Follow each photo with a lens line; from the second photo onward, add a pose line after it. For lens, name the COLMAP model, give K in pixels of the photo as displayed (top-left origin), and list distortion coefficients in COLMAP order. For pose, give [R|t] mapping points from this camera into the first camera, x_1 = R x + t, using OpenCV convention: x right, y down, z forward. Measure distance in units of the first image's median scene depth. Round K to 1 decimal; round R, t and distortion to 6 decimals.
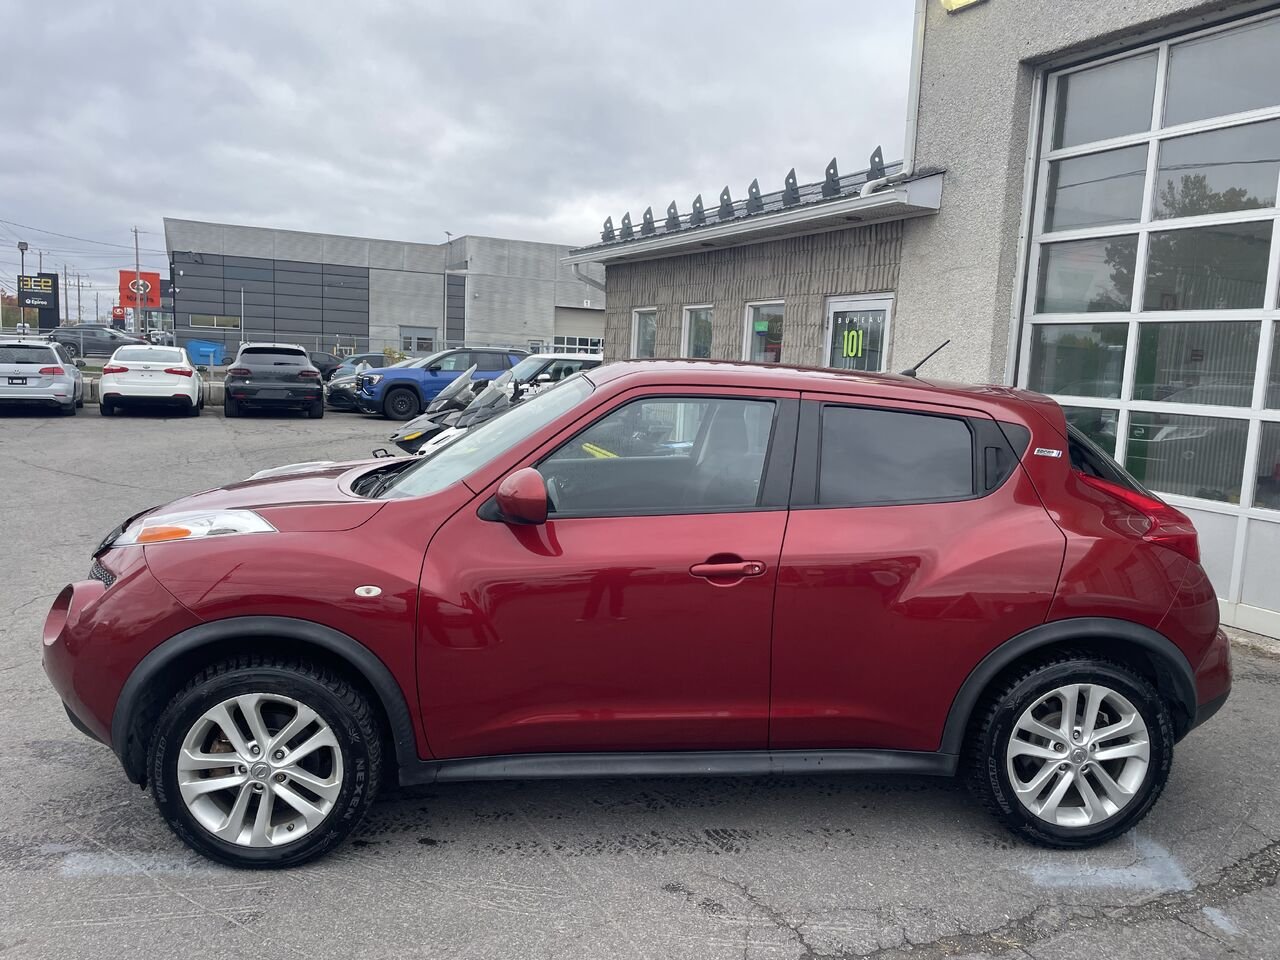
lens RADIAL K [[963.1, 0, 636.1], [0, 963.1, 480.4], [0, 0, 1]] dist [0.088049, -0.110865]
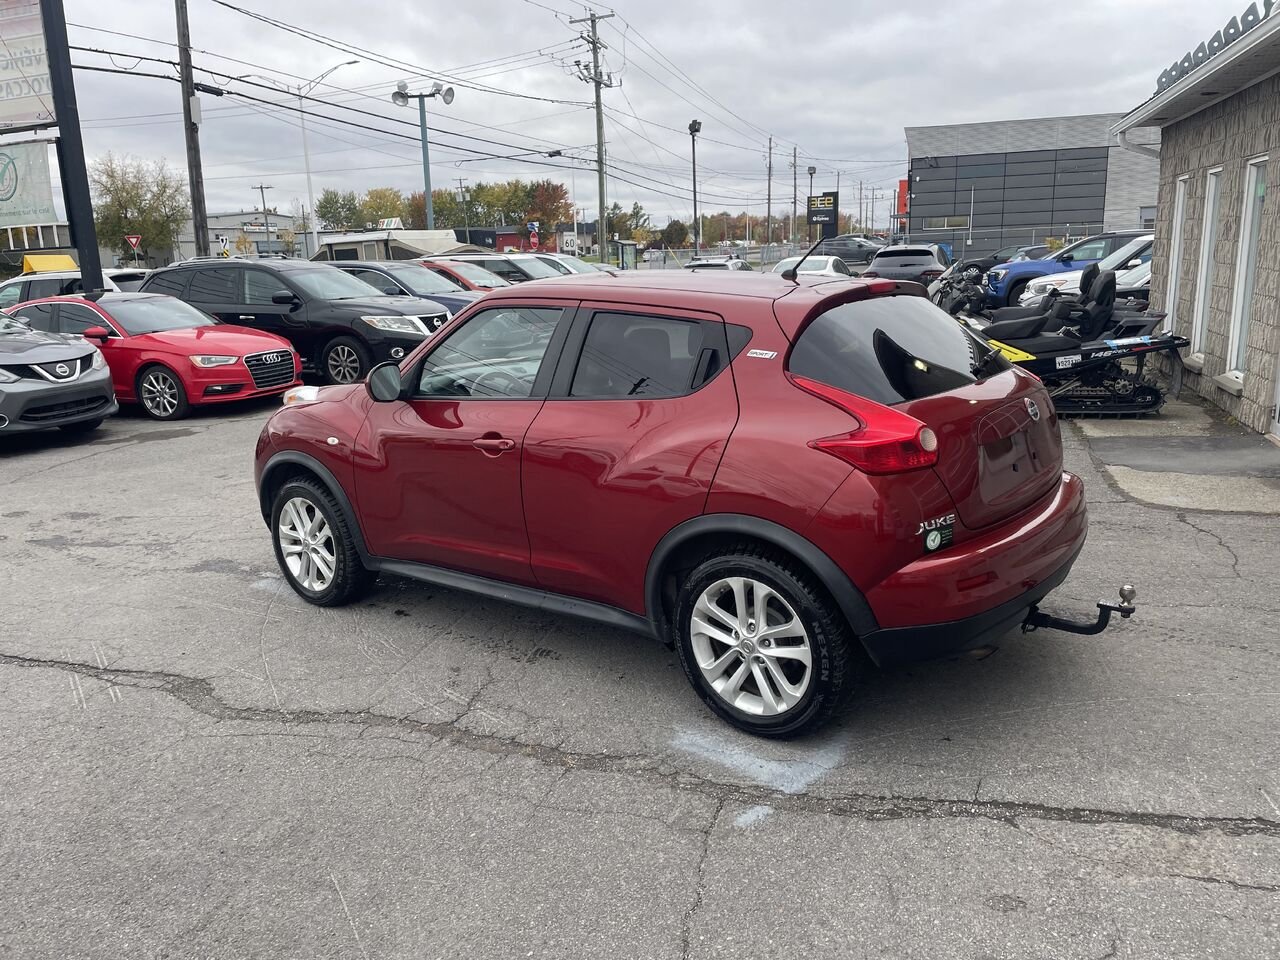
lens RADIAL K [[963.1, 0, 649.9], [0, 963.1, 470.7], [0, 0, 1]] dist [0.088049, -0.110865]
pose [[0.730198, 0.086226, -0.677773, 1.025067], [-0.021376, 0.994402, 0.103479, -0.009014], [0.682901, -0.061072, 0.727953, 0.184206]]
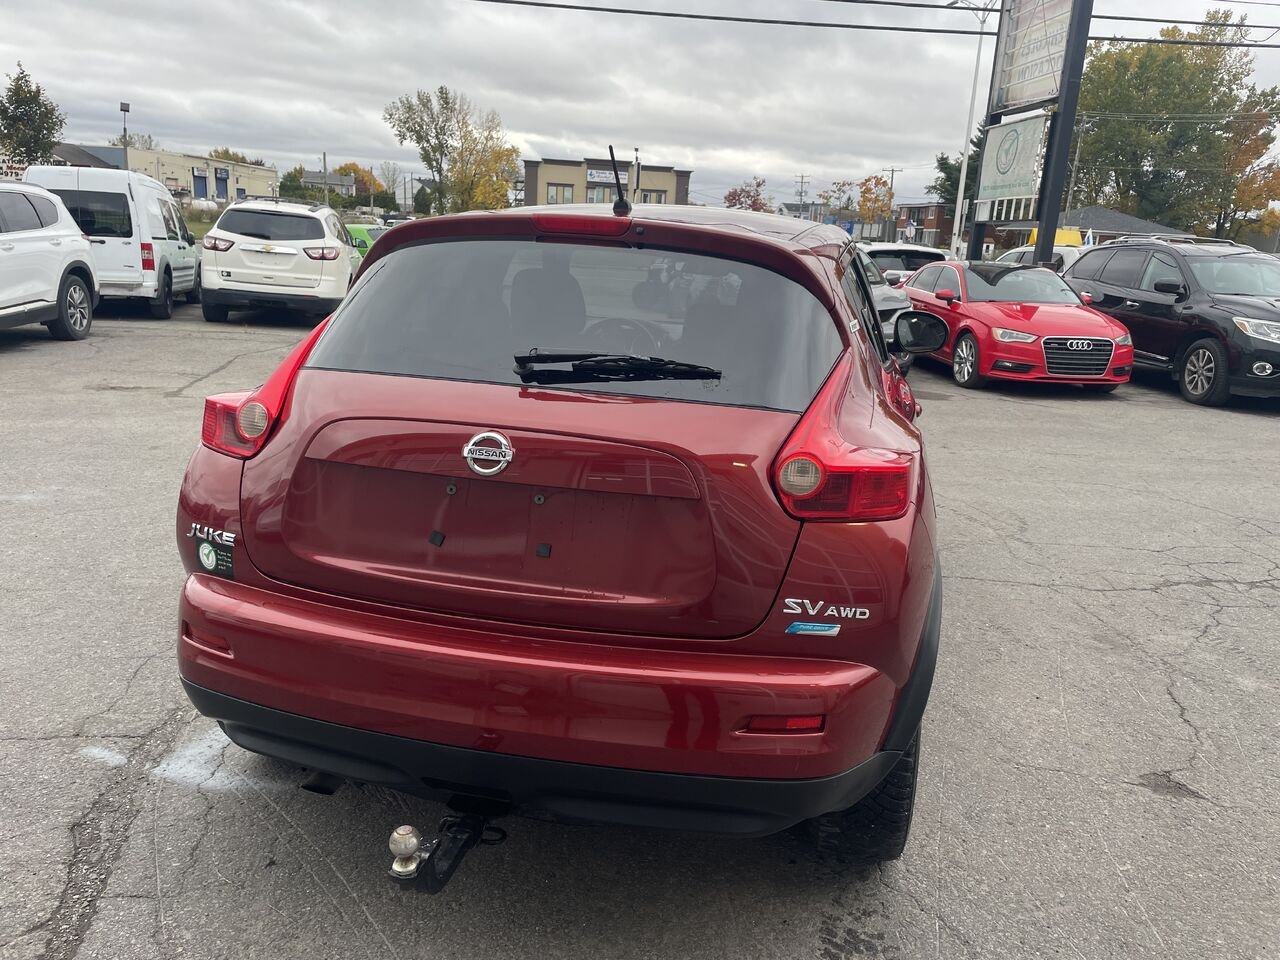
lens RADIAL K [[963.1, 0, 654.9], [0, 963.1, 489.4], [0, 0, 1]] dist [0.088049, -0.110865]
pose [[-0.298612, 0.188476, -0.935579, 1.110138], [-0.186996, 0.949749, 0.251015, -0.112507], [0.935876, 0.249906, -0.248362, 1.453647]]
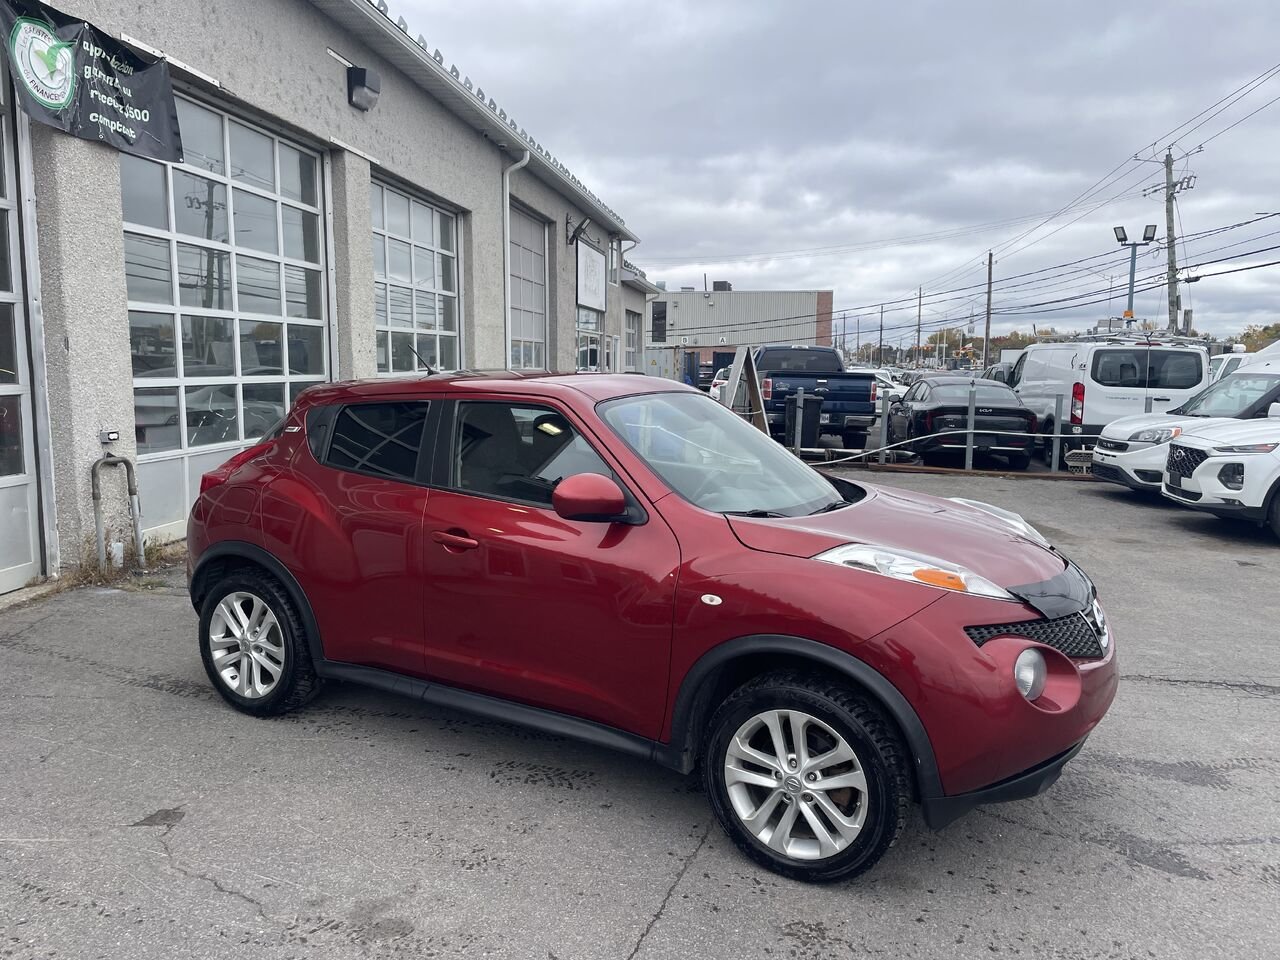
lens RADIAL K [[963.1, 0, 640.9], [0, 963.1, 485.6], [0, 0, 1]] dist [0.088049, -0.110865]
pose [[-0.826516, -0.125292, 0.548793, -0.749488], [0.022938, 0.966609, 0.255228, -0.331117], [-0.562446, 0.223539, -0.796043, 2.197068]]
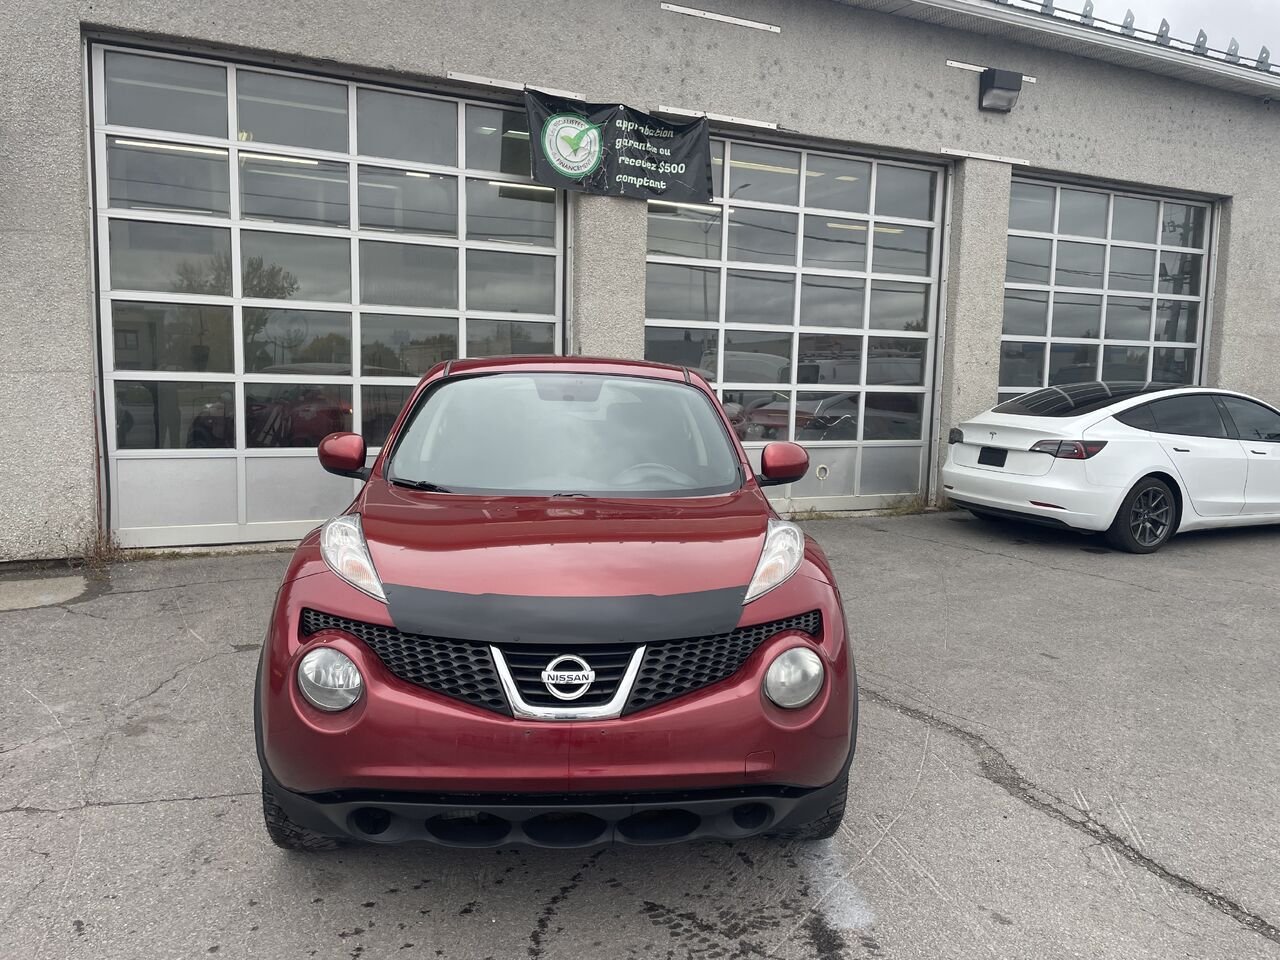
lens RADIAL K [[963.3, 0, 643.6], [0, 963.3, 478.3], [0, 0, 1]] dist [0.082166, -0.103634]
pose [[0.005074, -0.149927, 0.988684, -1.302786], [0.103792, 0.983436, 0.148598, -0.164475], [-0.994586, 0.101863, 0.020551, 1.031659]]
